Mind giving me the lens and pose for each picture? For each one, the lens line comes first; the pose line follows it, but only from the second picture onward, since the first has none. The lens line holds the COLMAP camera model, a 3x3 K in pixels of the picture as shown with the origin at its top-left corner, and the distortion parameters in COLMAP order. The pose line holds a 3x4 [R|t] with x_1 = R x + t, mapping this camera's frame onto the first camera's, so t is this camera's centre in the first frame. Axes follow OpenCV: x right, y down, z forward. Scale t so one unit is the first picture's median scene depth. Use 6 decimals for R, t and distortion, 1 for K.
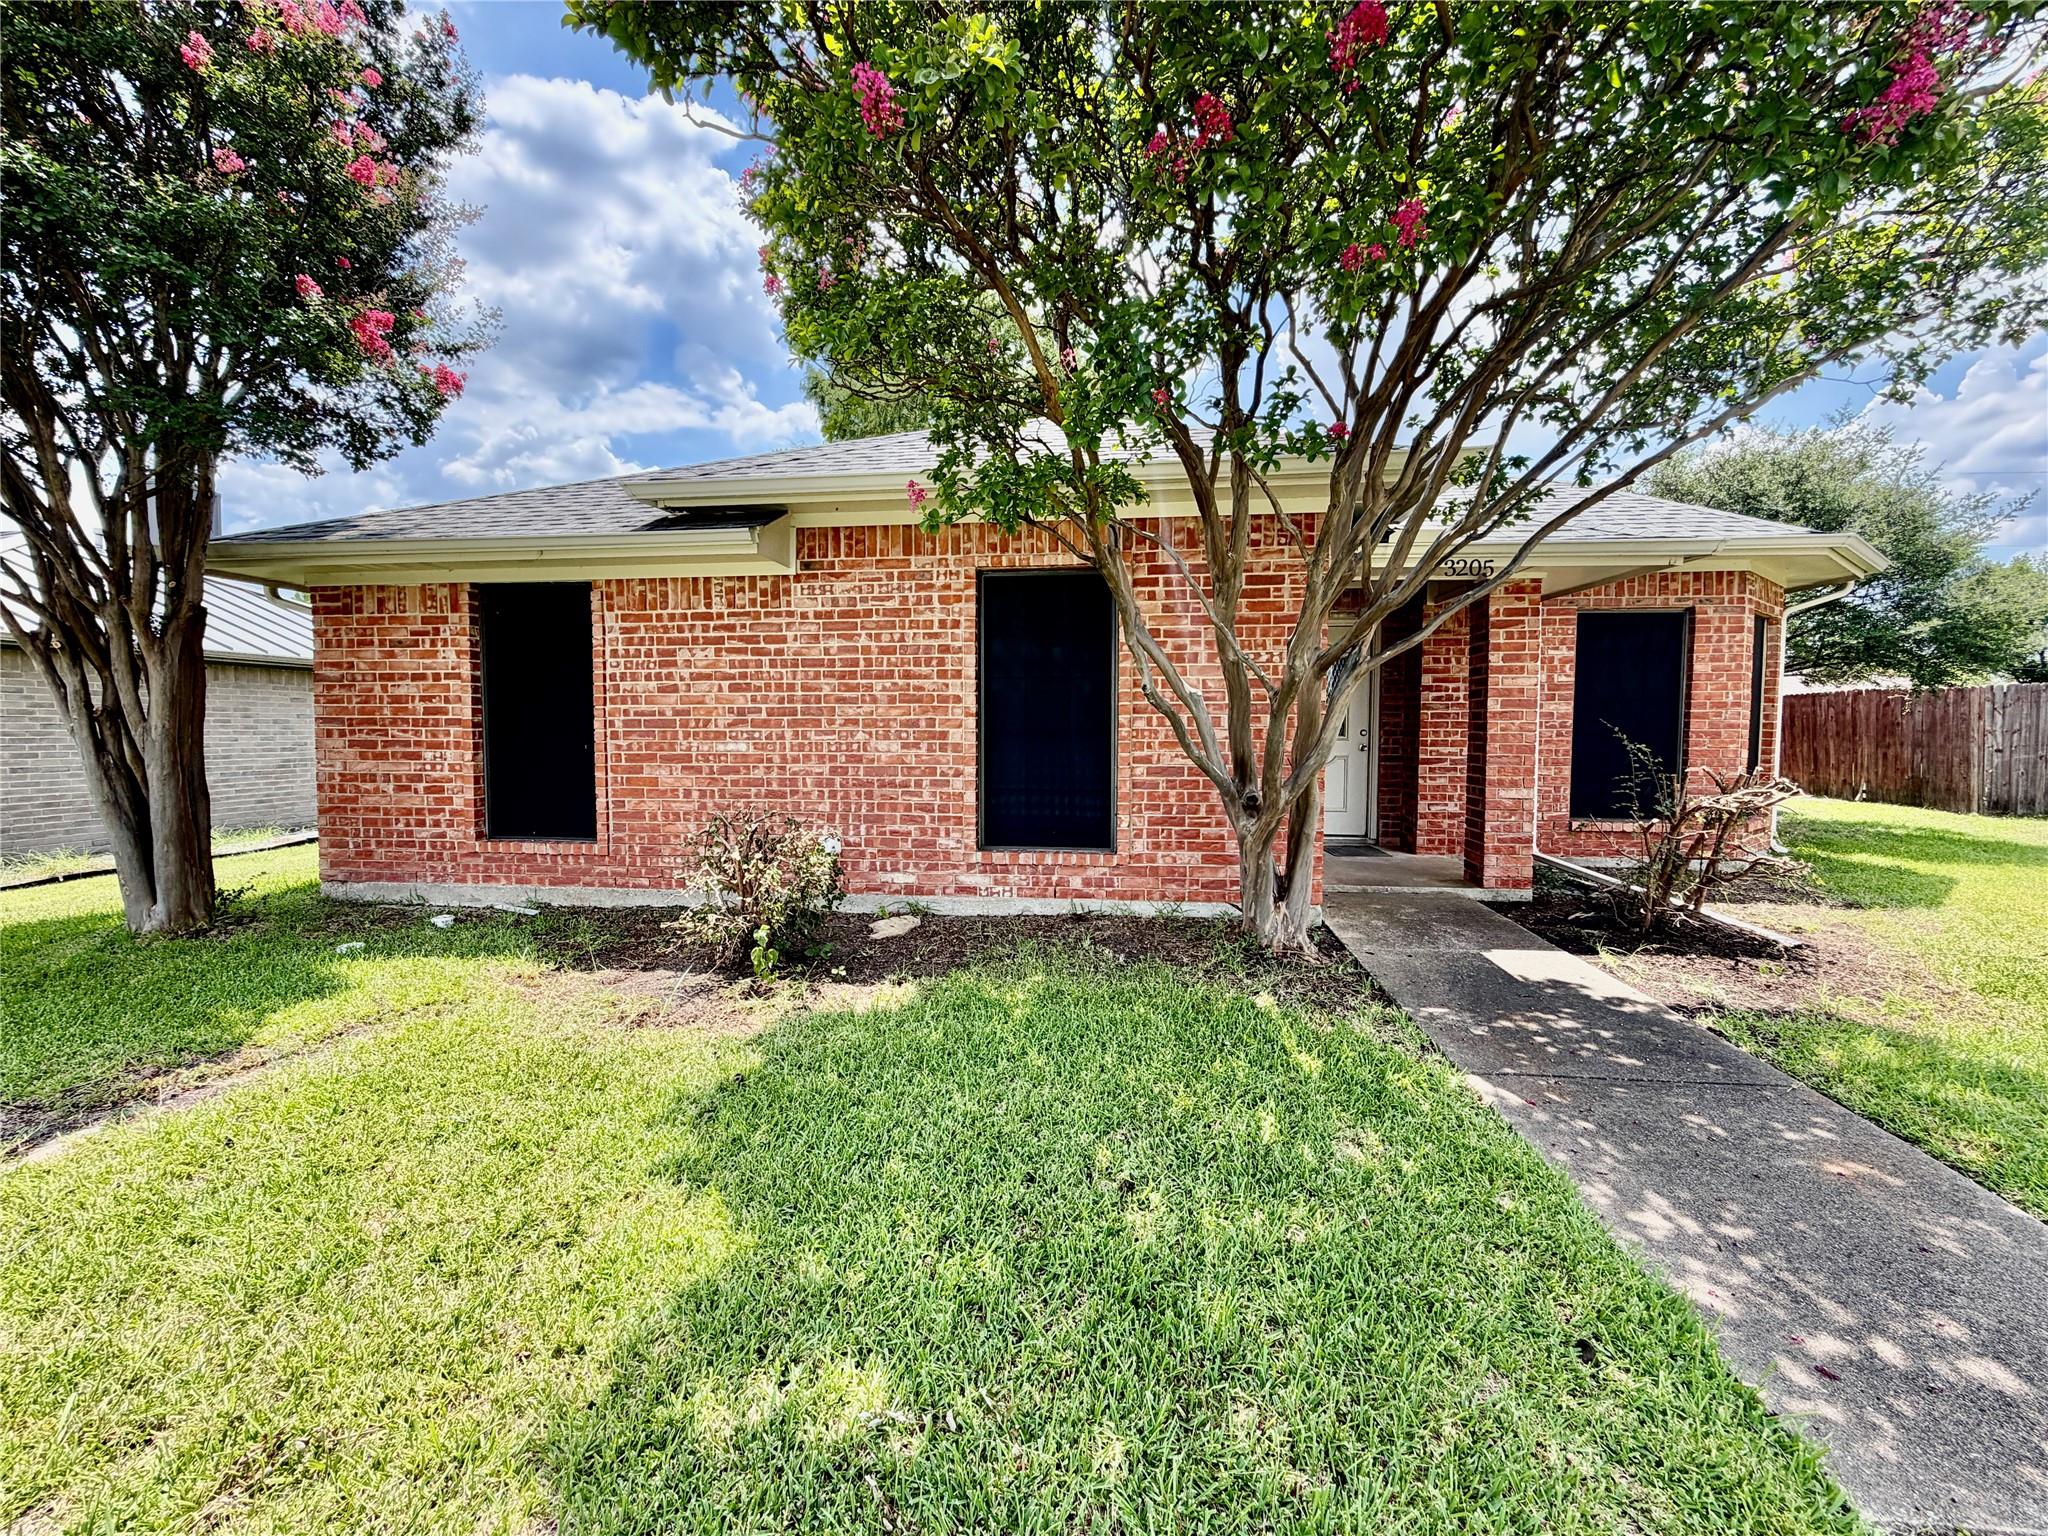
lens RADIAL K [[817.5, 0, 1025.0], [0, 817.5, 761.2], [0, 0, 1]] dist [0.000224, 0.000465]
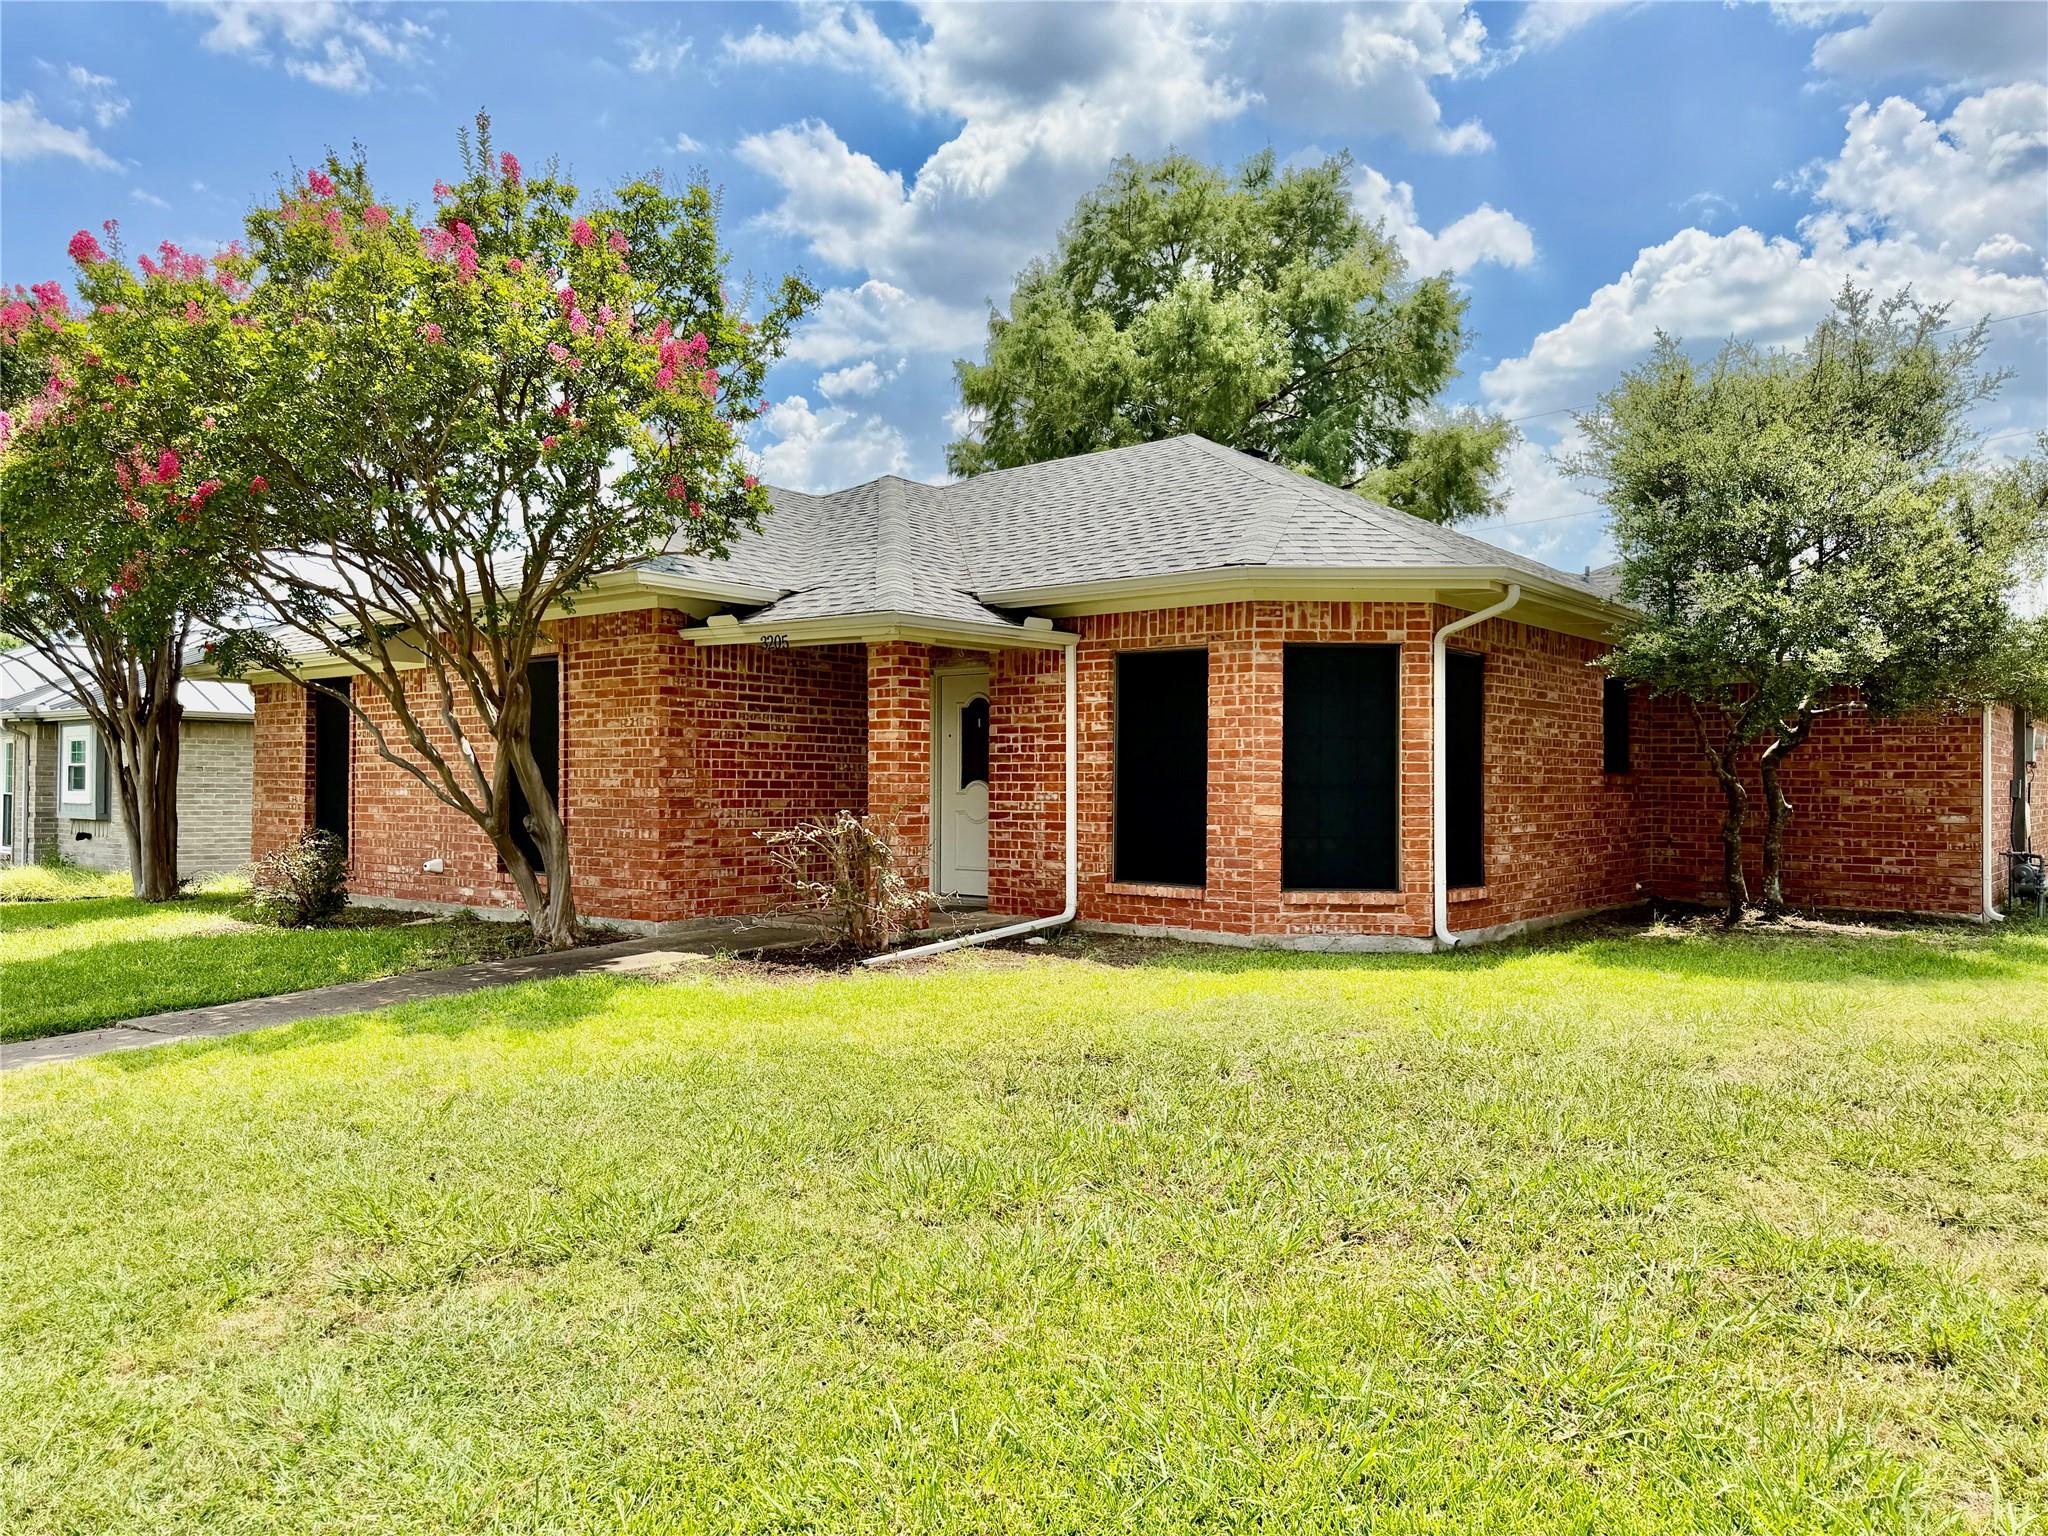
lens RADIAL K [[1397.1, 0, 1031.5], [0, 1397.1, 763.5], [0, 0, 1]] dist [0.103096, -0.000416]
pose [[0.846480, -0.005793, -0.532389, 1.827941], [-0.026874, 0.998201, -0.053590, 0.033861], [0.531742, 0.059670, 0.844802, -0.468669]]
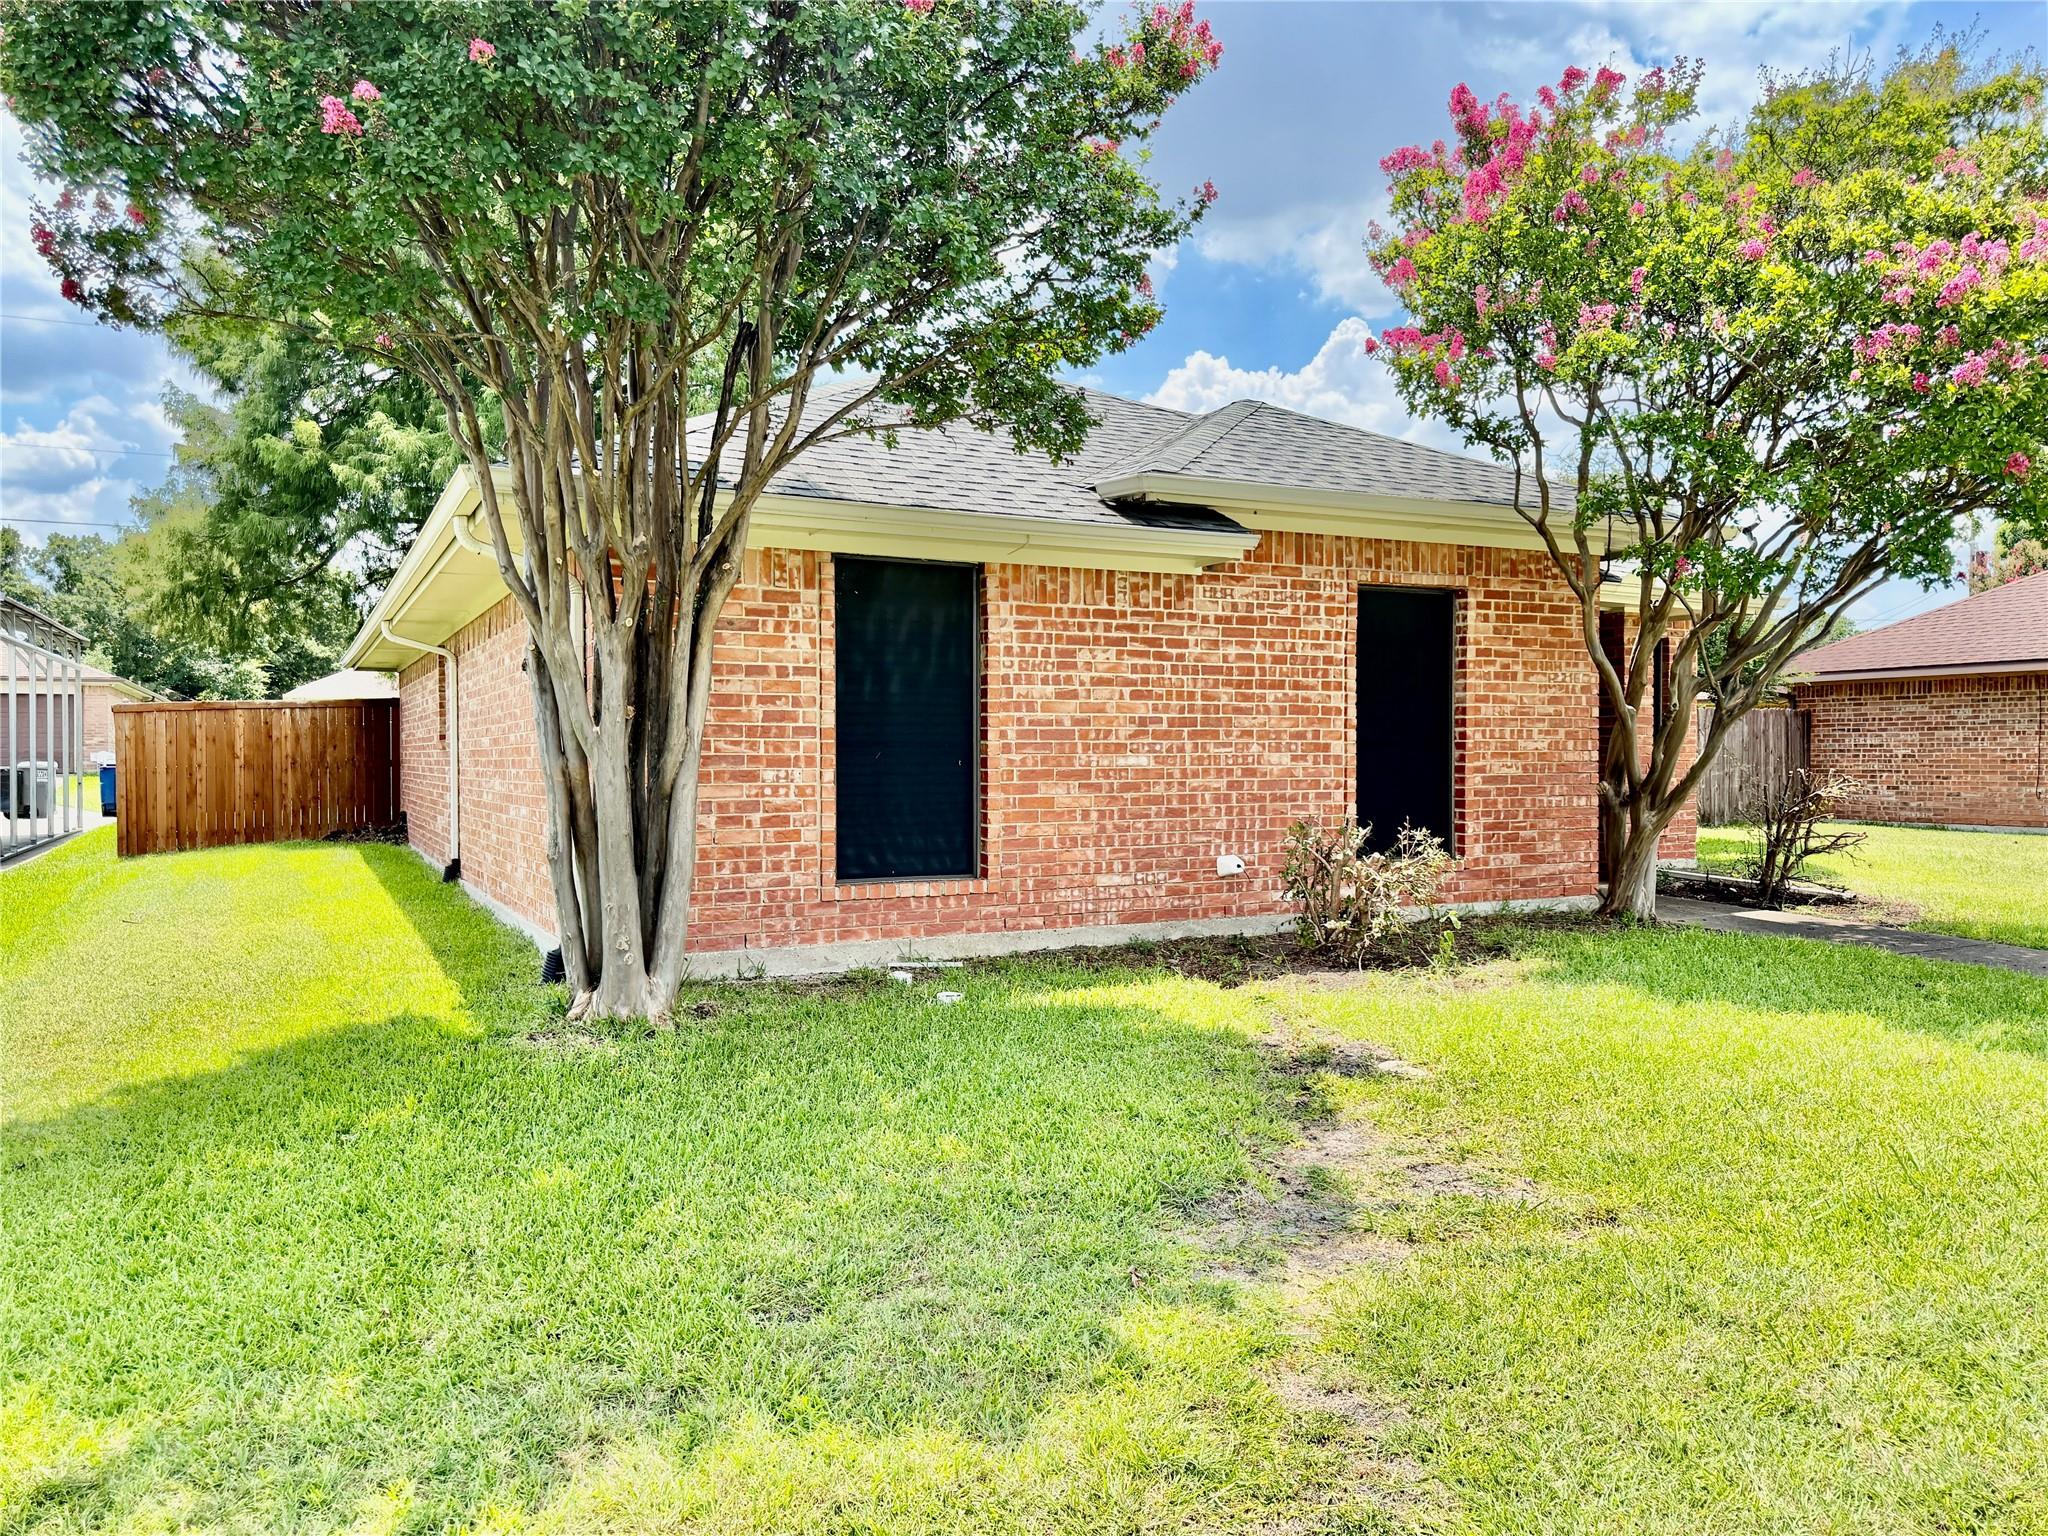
lens RADIAL K [[1397.1, 0, 1017.4], [0, 1397.1, 780.4], [0, 0, 1]] dist [0.103096, -0.000416]
pose [[0.836574, -0.011685, 0.547730, -1.306424], [0.029780, 0.999264, -0.024166, 0.037097], [-0.547045, 0.036528, 0.836306, -0.208873]]
